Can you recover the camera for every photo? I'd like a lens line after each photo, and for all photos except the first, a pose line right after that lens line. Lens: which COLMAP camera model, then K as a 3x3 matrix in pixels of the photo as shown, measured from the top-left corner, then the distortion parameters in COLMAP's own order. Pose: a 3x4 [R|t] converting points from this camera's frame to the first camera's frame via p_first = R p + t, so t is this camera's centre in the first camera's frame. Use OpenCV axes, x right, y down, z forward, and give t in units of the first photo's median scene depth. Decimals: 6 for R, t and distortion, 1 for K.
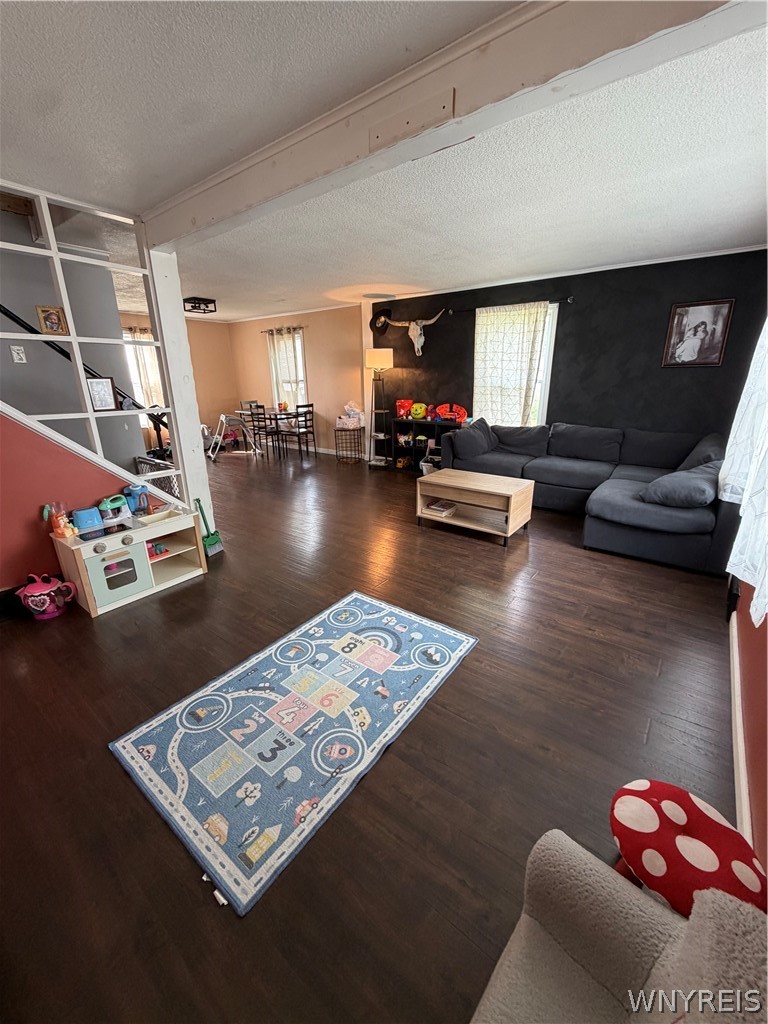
lens RADIAL K [[408.0, 0, 381.2], [0, 408.0, 509.1], [0, 0, 1]] dist [-0.000707, -0.000198]
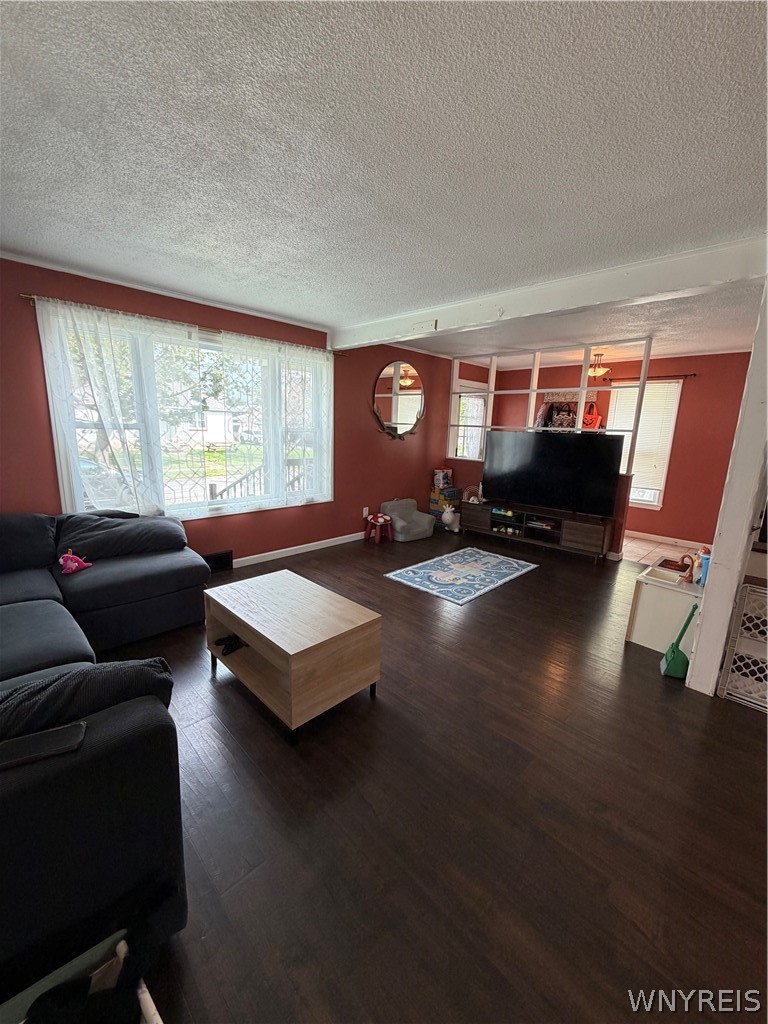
lens RADIAL K [[408.0, 0, 386.4], [0, 408.0, 511.1], [0, 0, 1]] dist [-0.000707, -0.000198]
pose [[-0.992355, -0.043853, 0.115361, 0.030945], [0.018998, 0.869320, 0.493884, -0.722601], [-0.121944, 0.492300, -0.861841, 2.159223]]
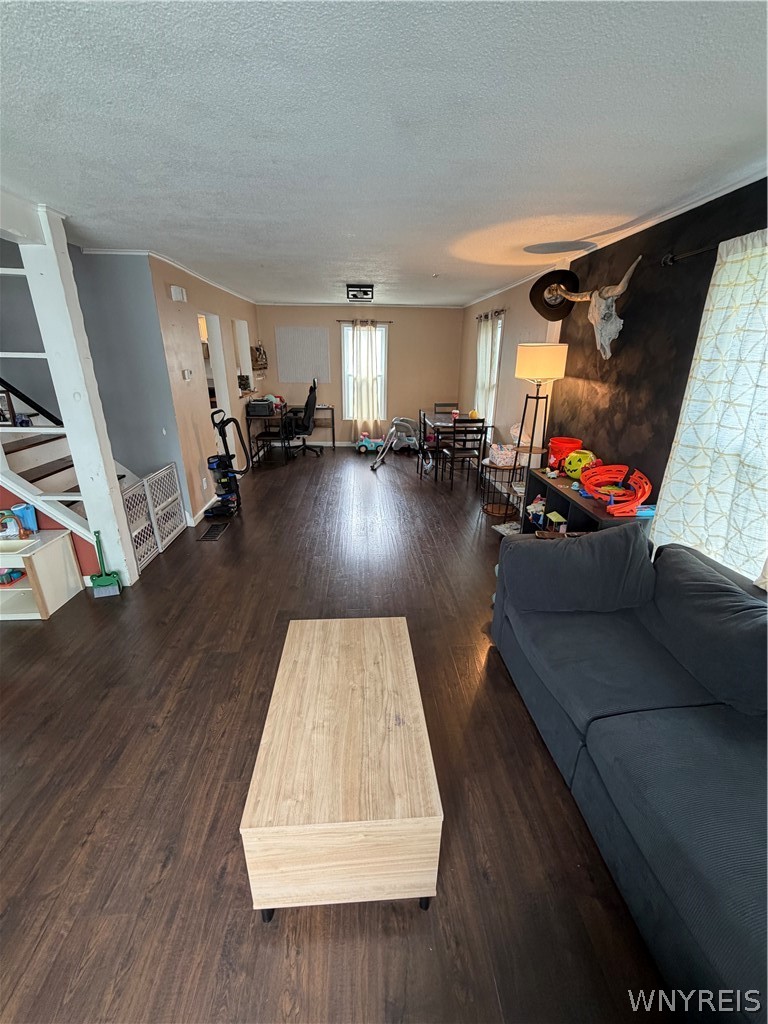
lens RADIAL K [[408.0, 0, 382.1], [0, 408.0, 505.4], [0, 0, 1]] dist [-0.000707, -0.000198]
pose [[0.655420, 0.279043, -0.701826, 0.736435], [-0.255564, 0.956369, 0.141582, -0.479747], [0.710712, 0.086565, 0.698137, 1.103724]]
